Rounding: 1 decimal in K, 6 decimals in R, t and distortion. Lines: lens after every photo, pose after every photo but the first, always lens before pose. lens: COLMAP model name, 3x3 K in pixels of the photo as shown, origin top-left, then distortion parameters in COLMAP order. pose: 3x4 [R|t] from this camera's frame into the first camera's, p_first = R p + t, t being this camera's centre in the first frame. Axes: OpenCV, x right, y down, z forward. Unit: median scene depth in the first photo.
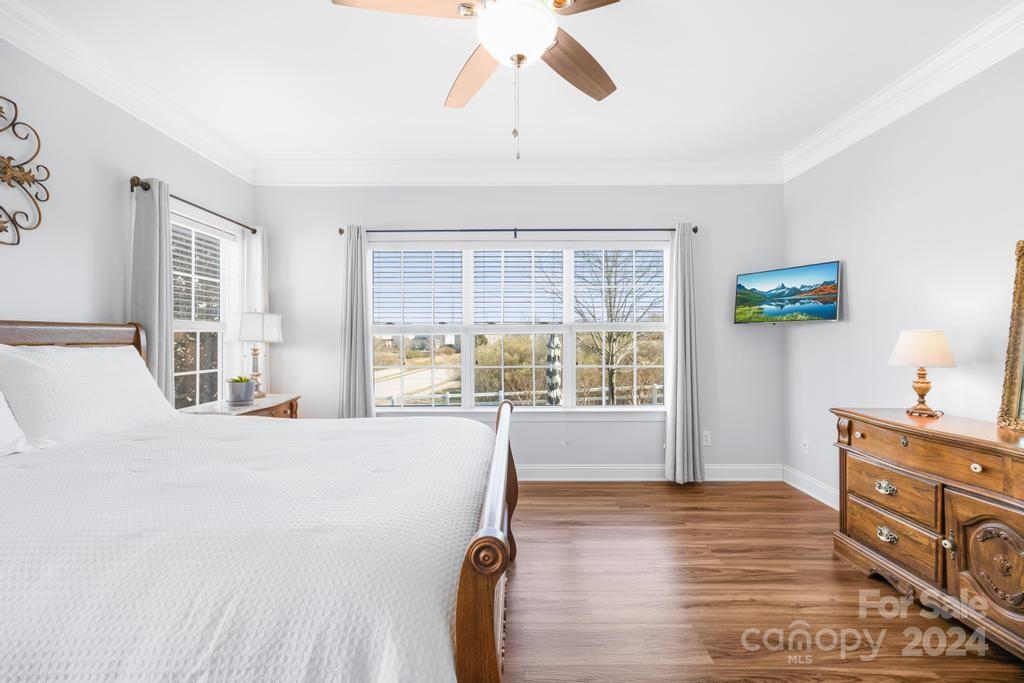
lens RADIAL K [[417.4, 0, 517.7], [0, 417.4, 336.8], [0, 0, 1]] dist [-0.001827, -0.000324]
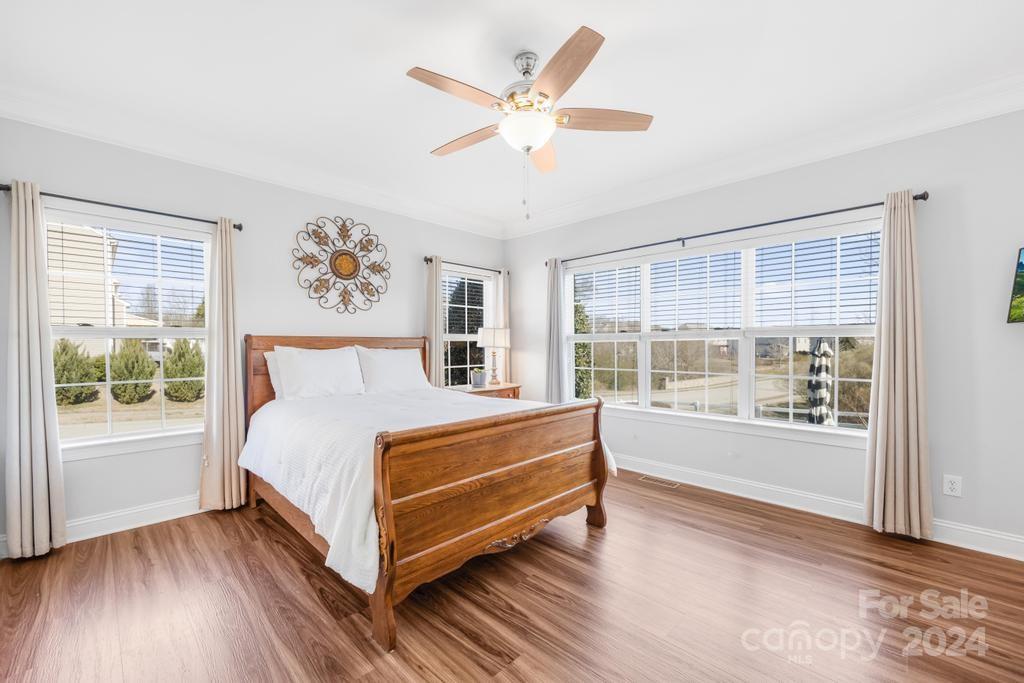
lens RADIAL K [[414.0, 0, 513.9], [0, 414.0, 348.7], [0, 0, 1]] dist [-0.002249, -0.000301]
pose [[0.714016, 0.005979, -0.700104, 0.434575], [0.004034, 0.999912, 0.012653, -0.001046], [0.700118, -0.011859, 0.713928, -0.021367]]
